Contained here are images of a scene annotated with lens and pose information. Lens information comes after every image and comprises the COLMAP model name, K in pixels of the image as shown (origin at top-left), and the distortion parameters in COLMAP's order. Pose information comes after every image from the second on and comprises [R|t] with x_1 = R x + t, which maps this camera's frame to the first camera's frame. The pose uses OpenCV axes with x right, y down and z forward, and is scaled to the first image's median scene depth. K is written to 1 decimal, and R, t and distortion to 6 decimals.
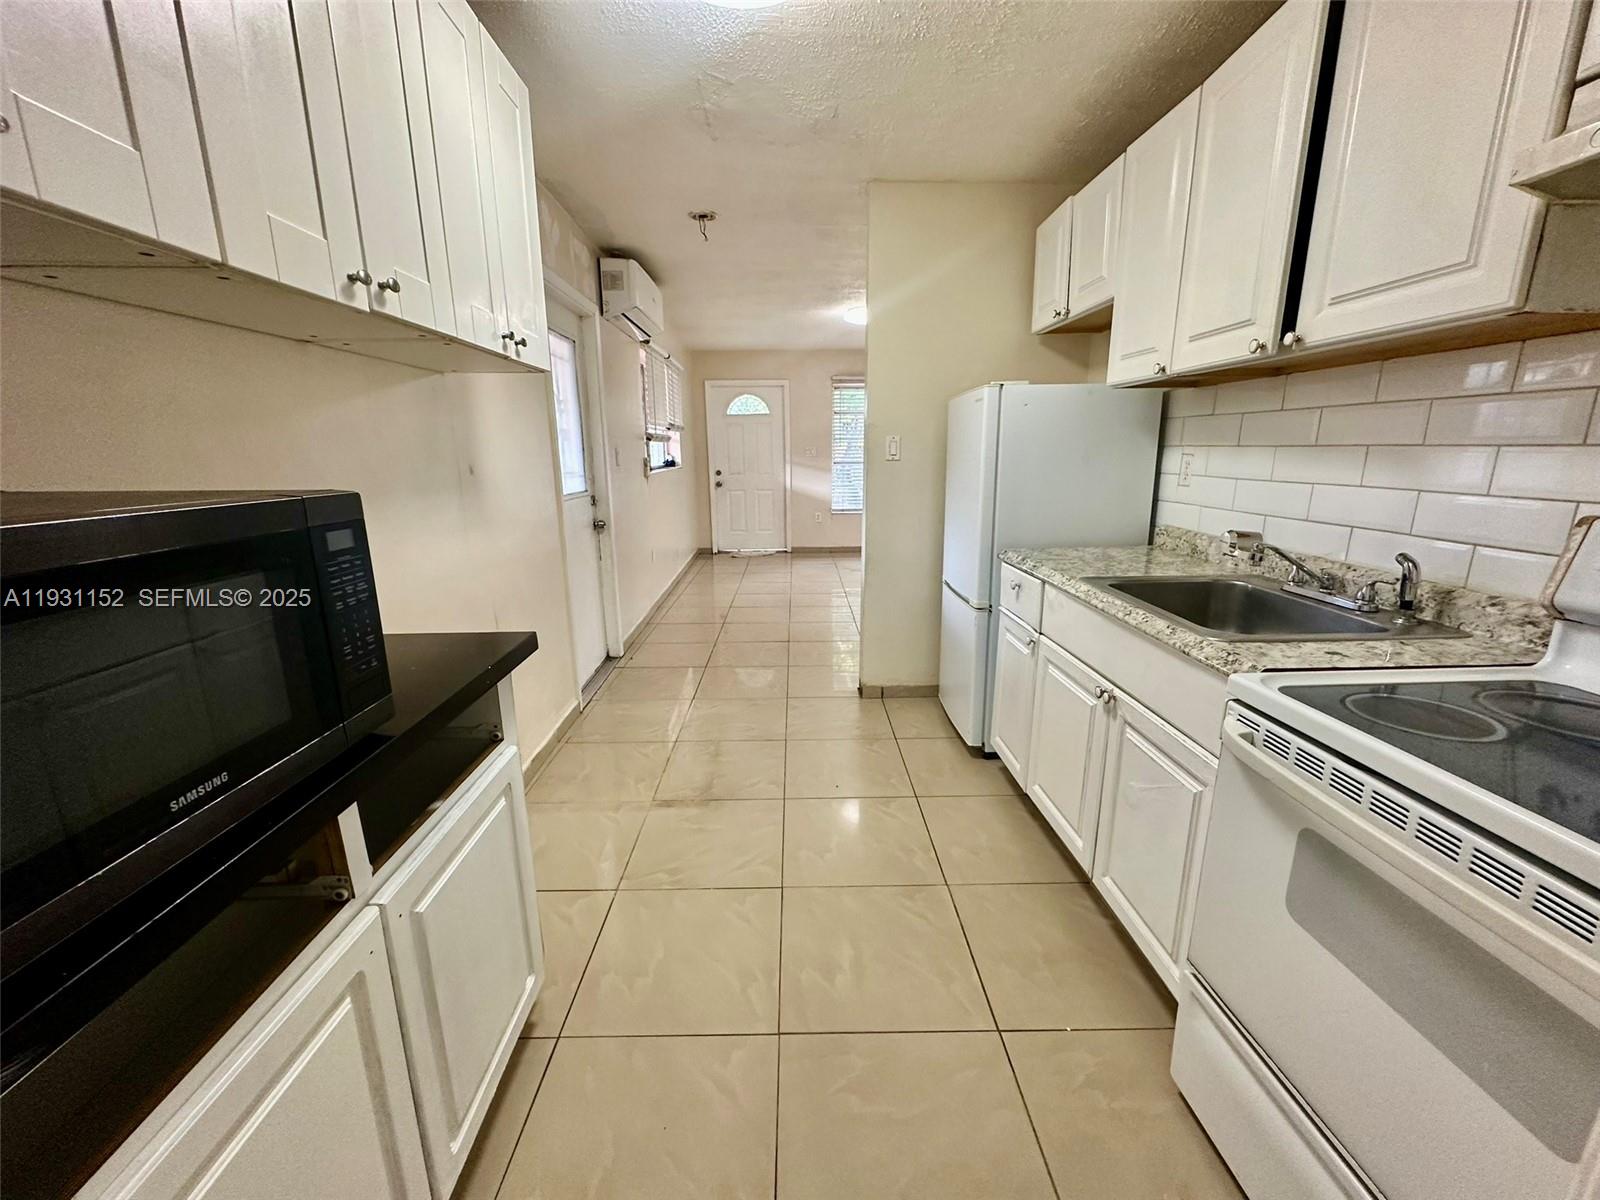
lens RADIAL K [[634.0, 0, 800.4], [0, 634.0, 594.1], [0, 0, 1]] dist [-0.006213, 0.001704]
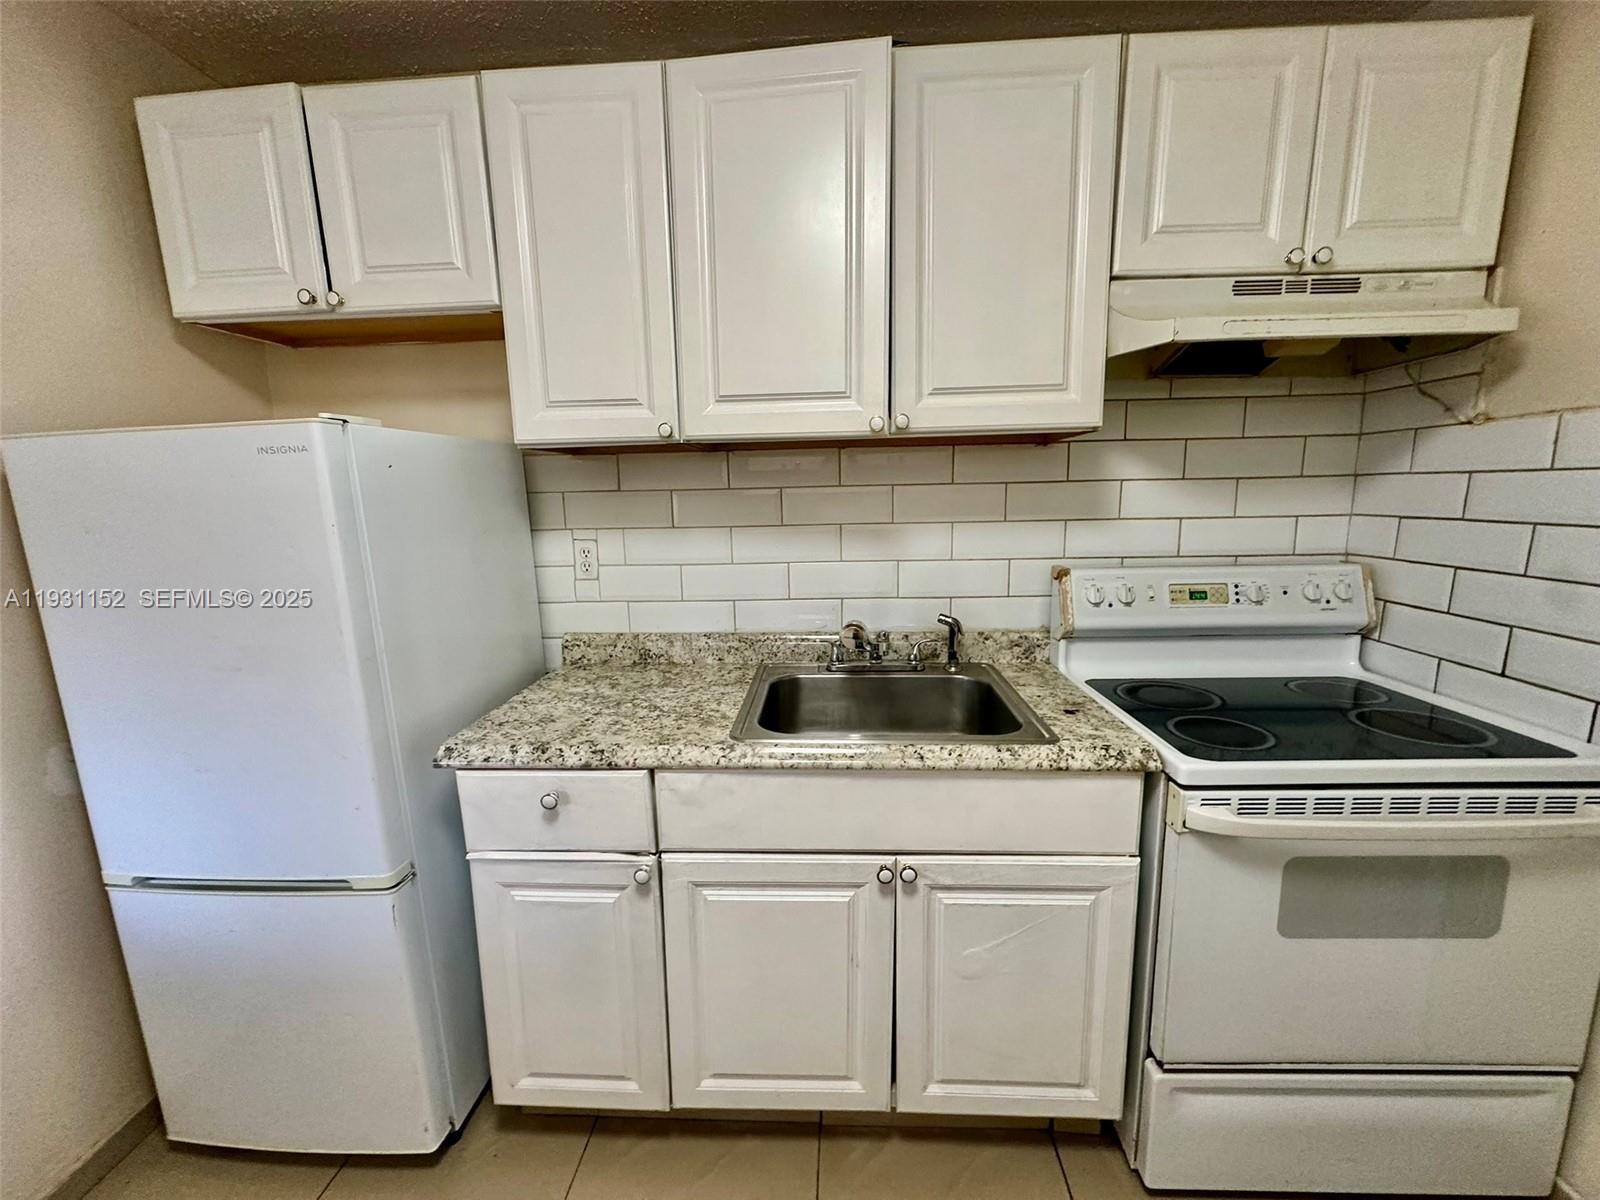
lens RADIAL K [[634.0, 0, 797.4], [0, 634.0, 598.7], [0, 0, 1]] dist [-0.006213, 0.001704]
pose [[0.084062, -0.157907, 0.983869, -0.145390], [0.245299, 0.960259, 0.133160, -0.200454], [-0.965796, 0.230149, 0.119456, 0.705438]]
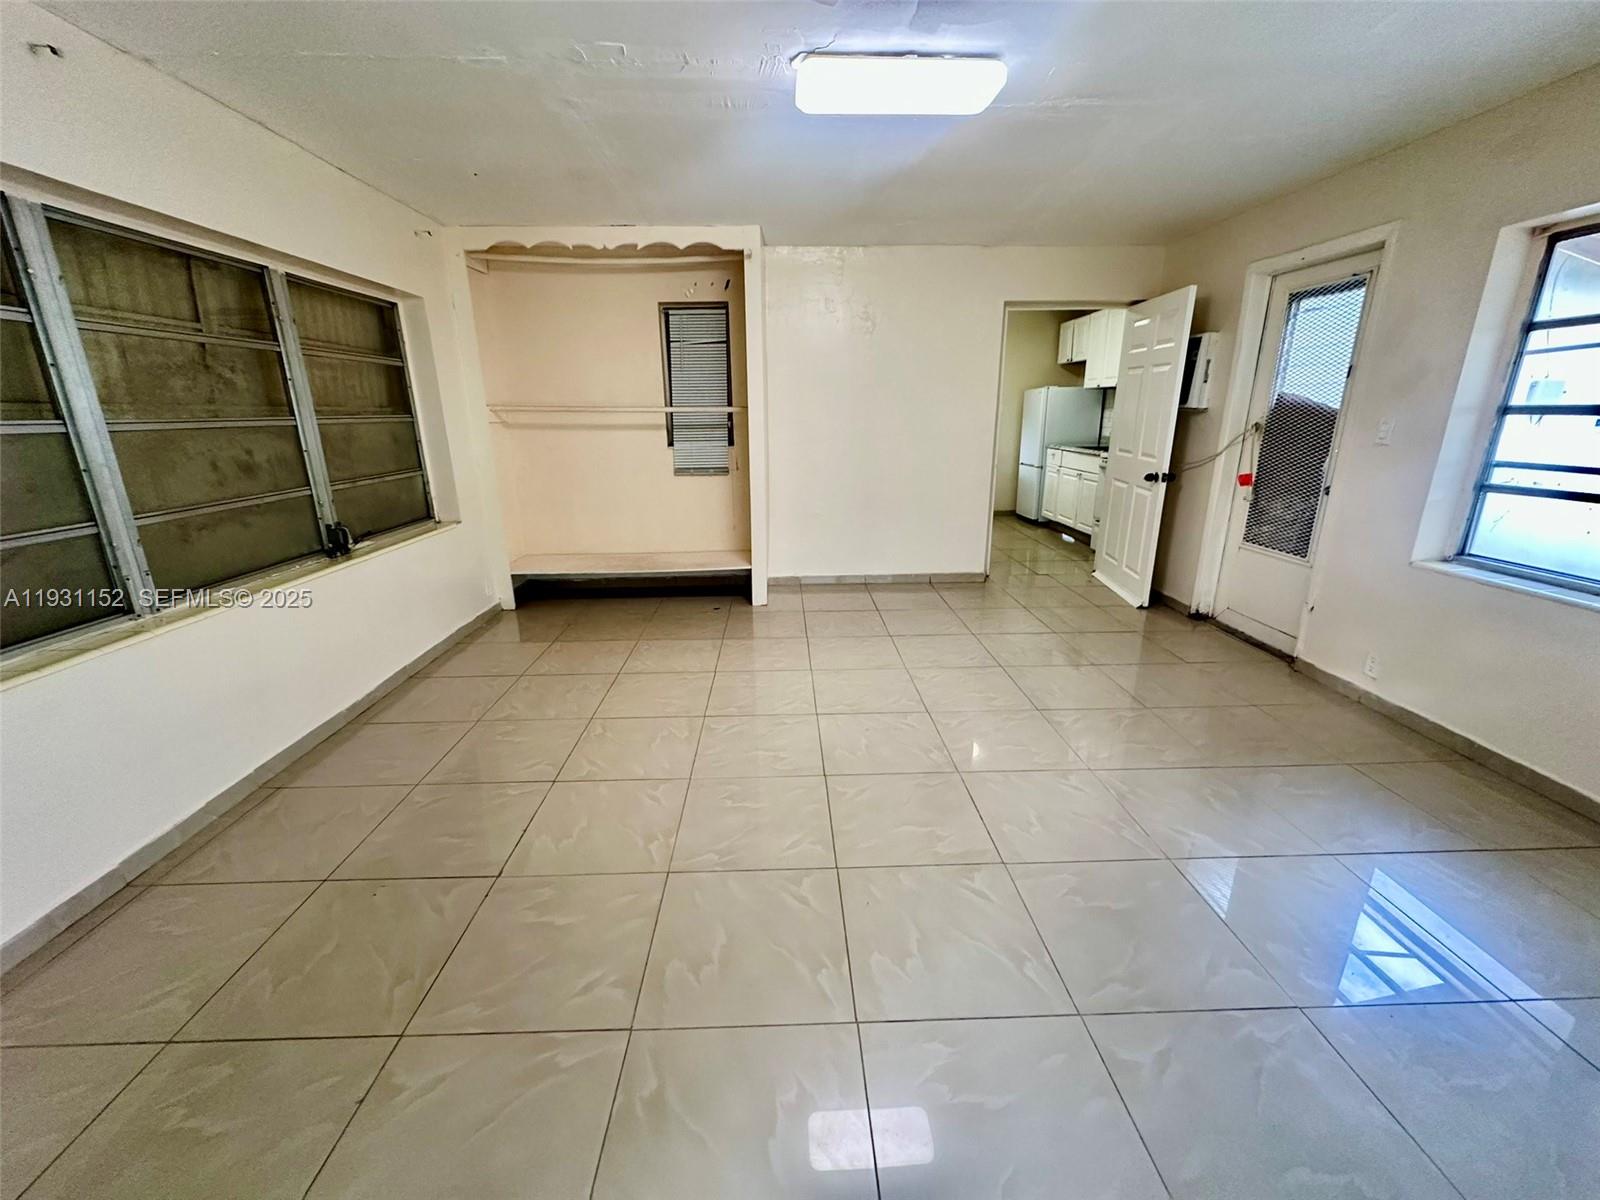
lens RADIAL K [[634.0, 0, 789.0], [0, 634.0, 602.3], [0, 0, 1]] dist [-0.006213, 0.001704]
pose [[0.999958, -0.006940, -0.005912, -0.943169], [0.007334, 0.997560, 0.069424, 0.484631], [0.005415, -0.069464, 0.997570, -2.158980]]
